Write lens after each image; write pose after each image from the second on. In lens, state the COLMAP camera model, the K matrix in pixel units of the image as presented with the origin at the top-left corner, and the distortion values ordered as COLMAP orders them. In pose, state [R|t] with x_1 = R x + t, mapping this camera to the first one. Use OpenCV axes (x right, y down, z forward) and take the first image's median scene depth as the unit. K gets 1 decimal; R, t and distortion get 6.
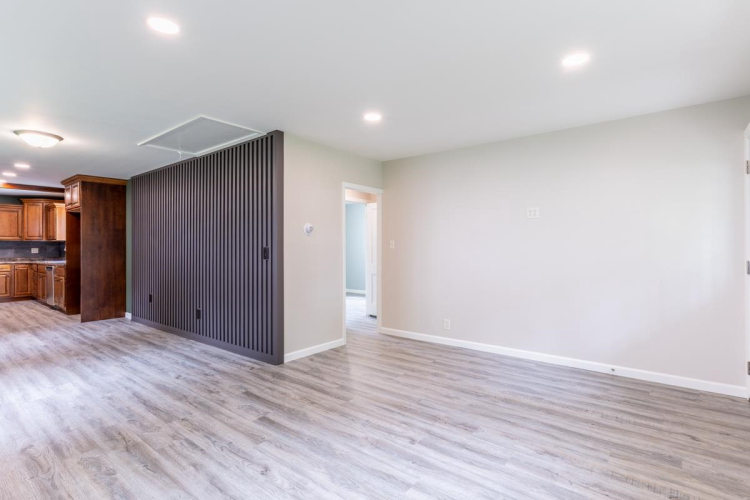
lens RADIAL K [[373.1, 0, 377.4], [0, 373.1, 251.1], [0, 0, 1]] dist [0.003780, -0.000933]
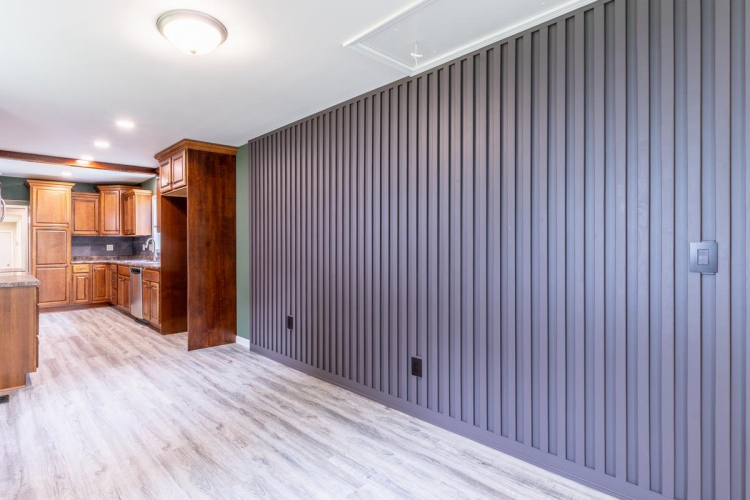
lens RADIAL K [[377.4, 0, 290.5], [0, 377.4, 250.3], [0, 0, 1]] dist [-0.000715, 0.000181]
pose [[0.973927, 0.000517, -0.226860, -0.521624], [0.002272, 0.999925, 0.012032, -0.007344], [0.226849, -0.012234, 0.973853, 0.417269]]
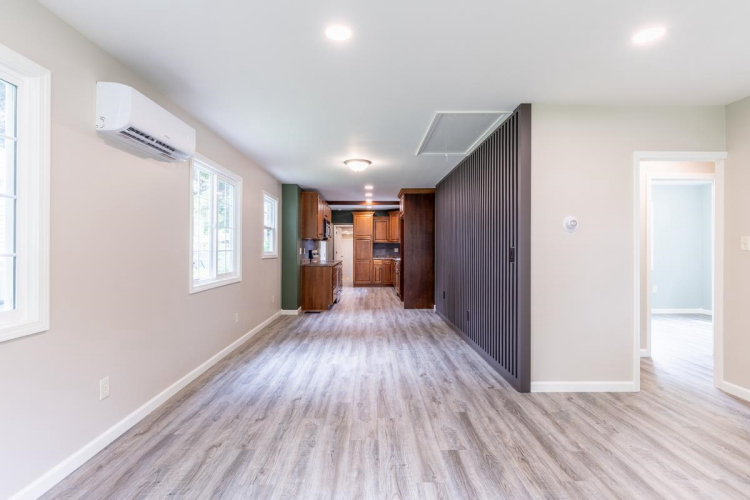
lens RADIAL K [[373.1, 0, 381.4], [0, 373.1, 250.7], [0, 0, 1]] dist [0.003780, -0.000933]
pose [[0.629065, 0.007491, -0.777316, 0.137167], [-0.009258, 0.999955, 0.002144, -0.002471], [0.777297, 0.005848, 0.629106, 0.198591]]
